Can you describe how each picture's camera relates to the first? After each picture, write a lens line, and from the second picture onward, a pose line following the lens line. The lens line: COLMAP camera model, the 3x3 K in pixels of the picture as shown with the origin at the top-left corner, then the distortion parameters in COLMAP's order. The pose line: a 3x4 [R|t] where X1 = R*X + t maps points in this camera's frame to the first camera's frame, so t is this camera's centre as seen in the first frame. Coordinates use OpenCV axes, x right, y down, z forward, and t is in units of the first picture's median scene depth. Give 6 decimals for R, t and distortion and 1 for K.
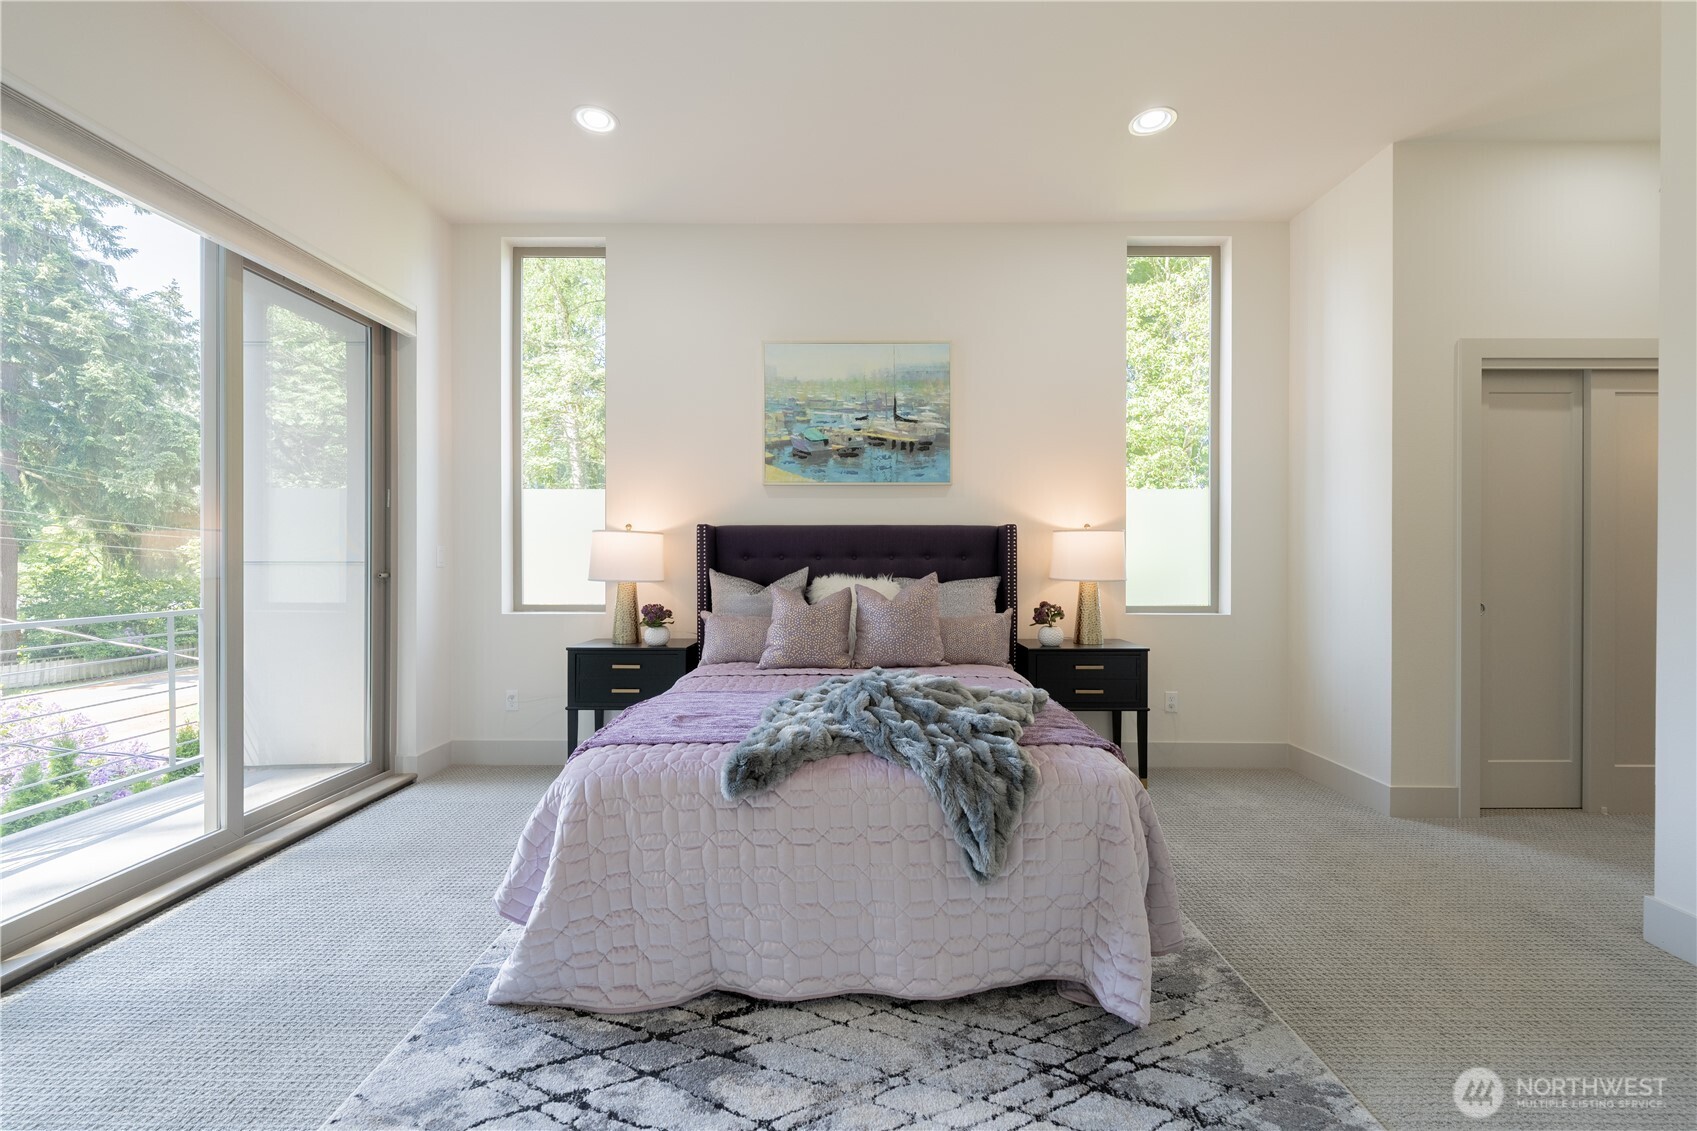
lens RADIAL K [[693.7, 0, 853.5], [0, 693.7, 561.5], [0, 0, 1]] dist [-0.000342, -0.000930]
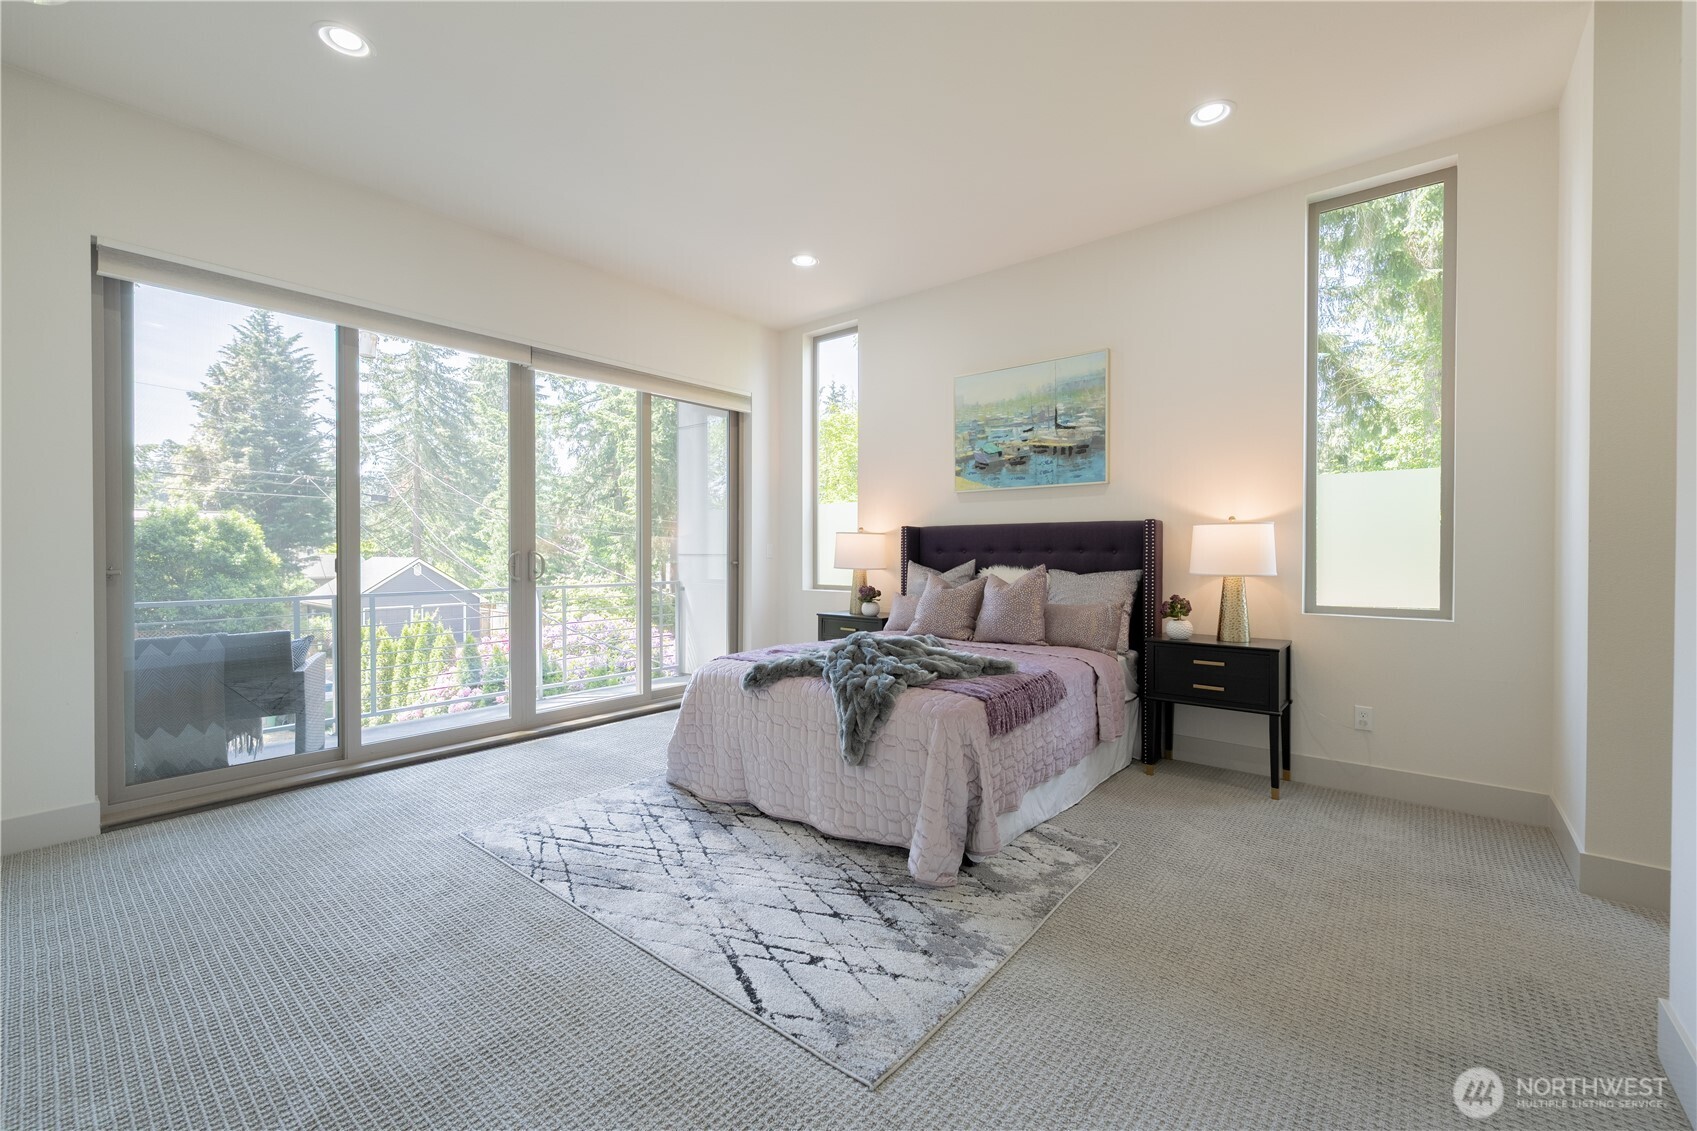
lens RADIAL K [[693.7, 0, 834.2], [0, 693.7, 558.5], [0, 0, 1]] dist [-0.000342, -0.000930]
pose [[0.765471, 0.005719, -0.643445, 0.520654], [-0.002685, 0.999980, 0.005694, 0.000162], [0.643465, -0.002631, 0.765471, -0.088179]]
